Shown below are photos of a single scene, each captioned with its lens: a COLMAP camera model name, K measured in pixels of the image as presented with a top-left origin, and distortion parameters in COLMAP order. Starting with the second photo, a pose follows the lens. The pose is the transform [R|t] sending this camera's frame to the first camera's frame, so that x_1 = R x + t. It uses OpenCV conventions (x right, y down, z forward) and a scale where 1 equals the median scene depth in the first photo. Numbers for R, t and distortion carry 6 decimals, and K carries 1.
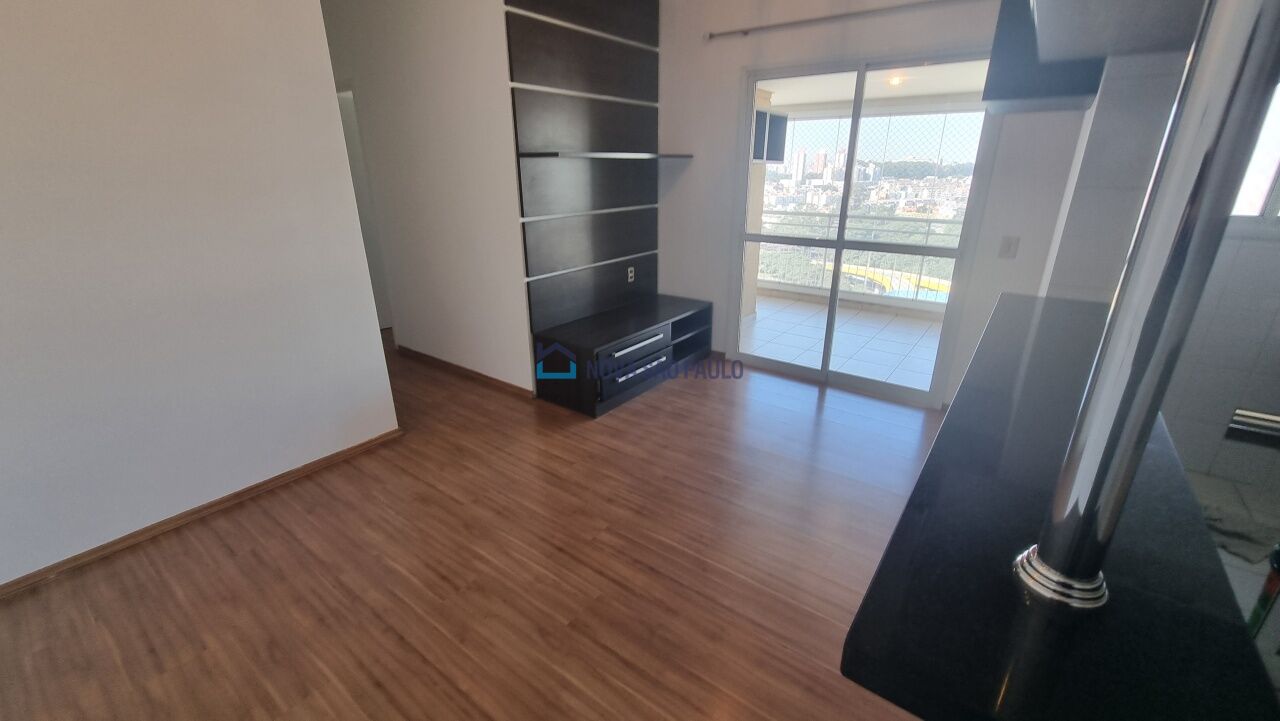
lens RADIAL K [[530.7, 0, 639.8], [0, 530.7, 358.6], [0, 0, 1]] dist [0.001313, 0.000050]
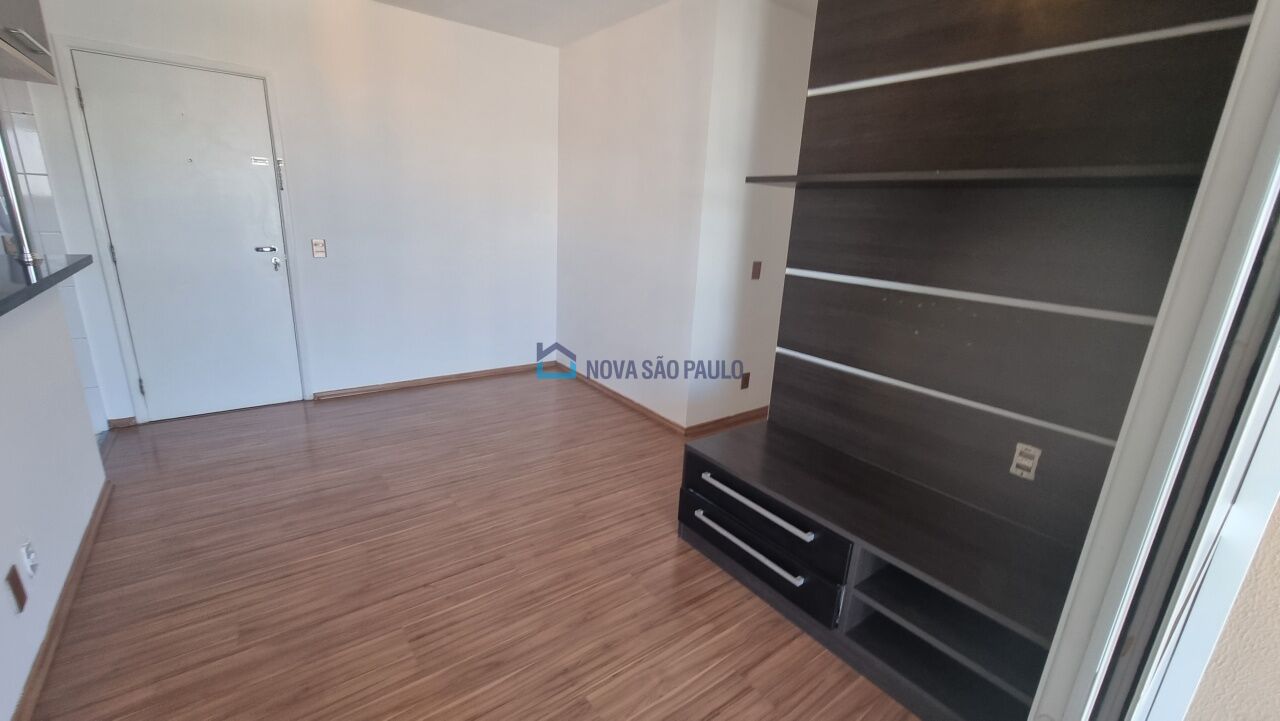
lens RADIAL K [[530.7, 0, 642.1], [0, 530.7, 361.2], [0, 0, 1]] dist [0.001313, 0.000050]
pose [[-0.268249, 0.247073, -0.931127, 0.651482], [-0.393329, 0.854227, 0.339983, -0.376829], [0.879395, 0.457439, -0.131965, 1.145860]]
